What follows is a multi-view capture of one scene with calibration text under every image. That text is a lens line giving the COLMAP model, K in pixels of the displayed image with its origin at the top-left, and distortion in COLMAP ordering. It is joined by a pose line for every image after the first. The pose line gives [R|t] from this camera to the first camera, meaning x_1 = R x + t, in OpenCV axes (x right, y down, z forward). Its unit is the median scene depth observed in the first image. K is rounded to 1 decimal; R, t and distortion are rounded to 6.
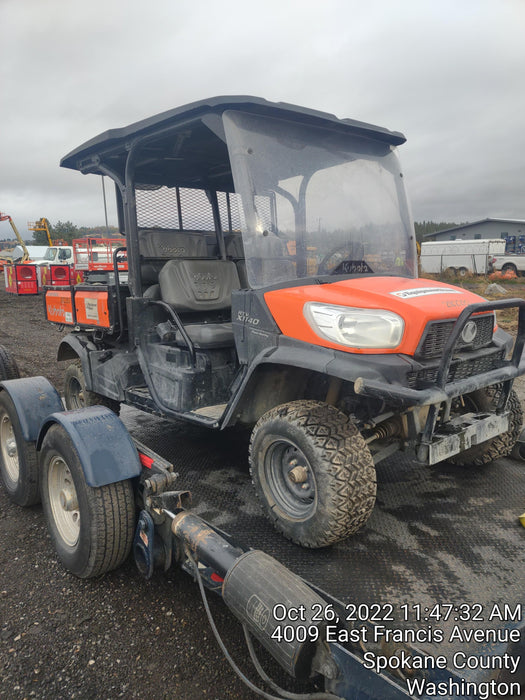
lens RADIAL K [[512.7, 0, 265.1], [0, 512.7, 349.6], [0, 0, 1]] dist [0.006264, 0.000012]
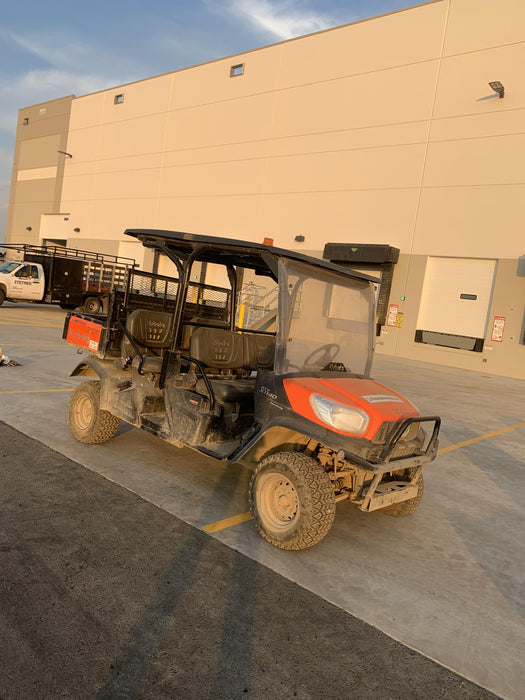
lens RADIAL K [[532.6, 0, 257.7], [0, 532.6, 342.5], [0, 0, 1]] dist [0.013098, -0.008066]
pose [[0.967564, 0.207894, 0.143529, -0.290774], [-0.198650, 0.977109, -0.076137, -0.073845], [-0.156072, 0.045155, 0.986713, -0.490456]]
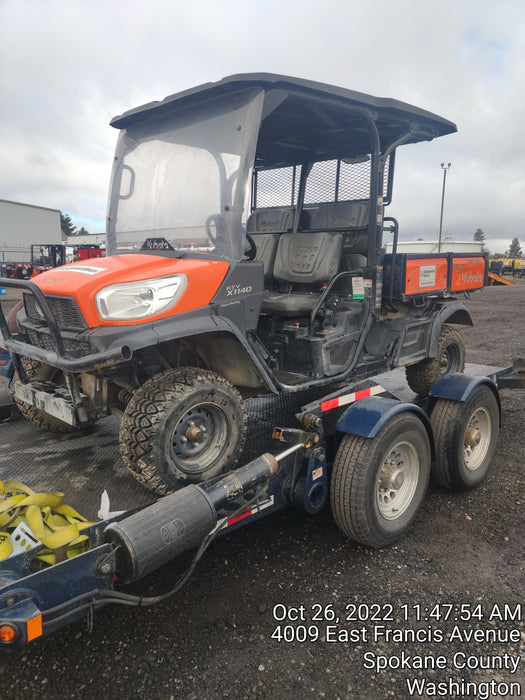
lens RADIAL K [[513.0, 0, 289.4], [0, 513.0, 363.9], [0, 0, 1]] dist [0.005479, -0.000815]
pose [[0.126632, 0.245578, -0.961070, 1.372795], [-0.146607, 0.962863, 0.226719, -0.217158], [0.981056, 0.112190, 0.157932, 1.204607]]
